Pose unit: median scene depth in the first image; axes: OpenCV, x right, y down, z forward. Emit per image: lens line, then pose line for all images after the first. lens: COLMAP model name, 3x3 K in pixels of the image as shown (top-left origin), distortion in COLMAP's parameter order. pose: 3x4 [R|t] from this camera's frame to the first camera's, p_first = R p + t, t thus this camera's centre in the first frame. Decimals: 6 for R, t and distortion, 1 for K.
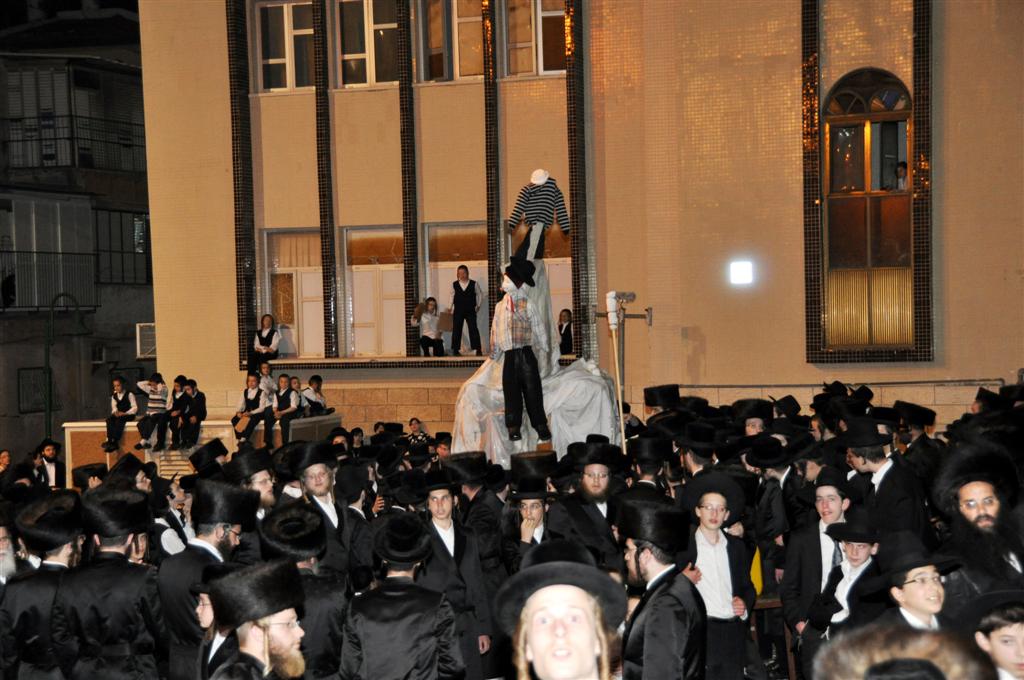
lens RADIAL K [[2089.2, 0, 508.5], [0, 2089.2, 337.7], [0, 0, 1]] dist [0.434097, 0.000000]
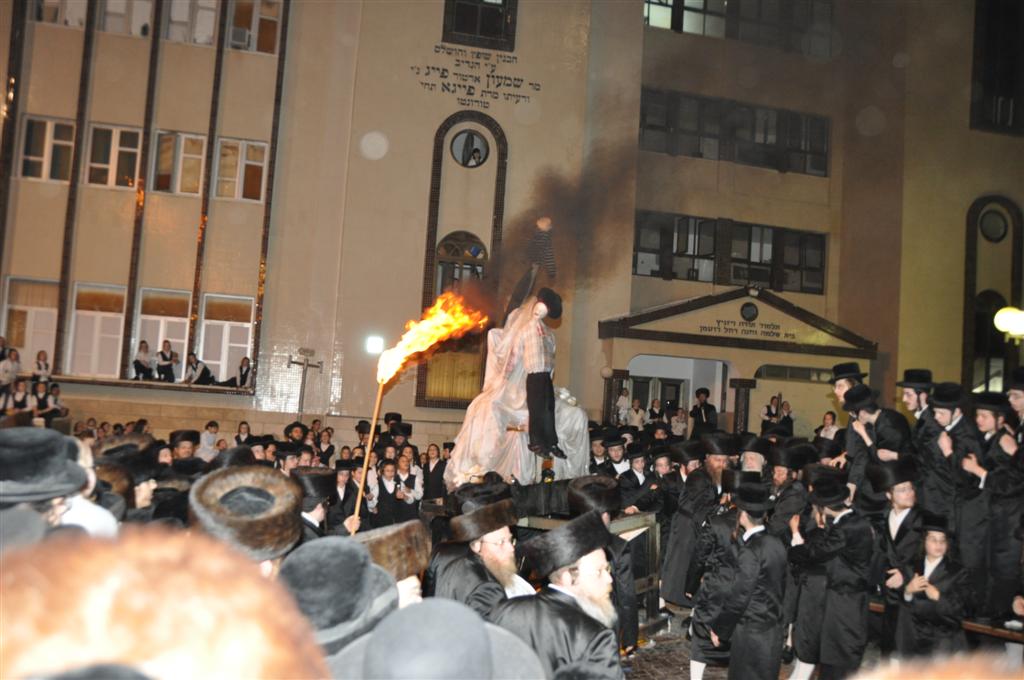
lens RADIAL K [[887.4, 0, 506.7], [0, 887.4, 357.1], [0, 0, 1]] dist [-0.120603, 0.139001]
pose [[0.834002, 0.108302, 0.541028, -0.149545], [-0.078008, 0.993842, -0.078694, 0.020212], [-0.546219, 0.023426, 0.837315, 0.368172]]
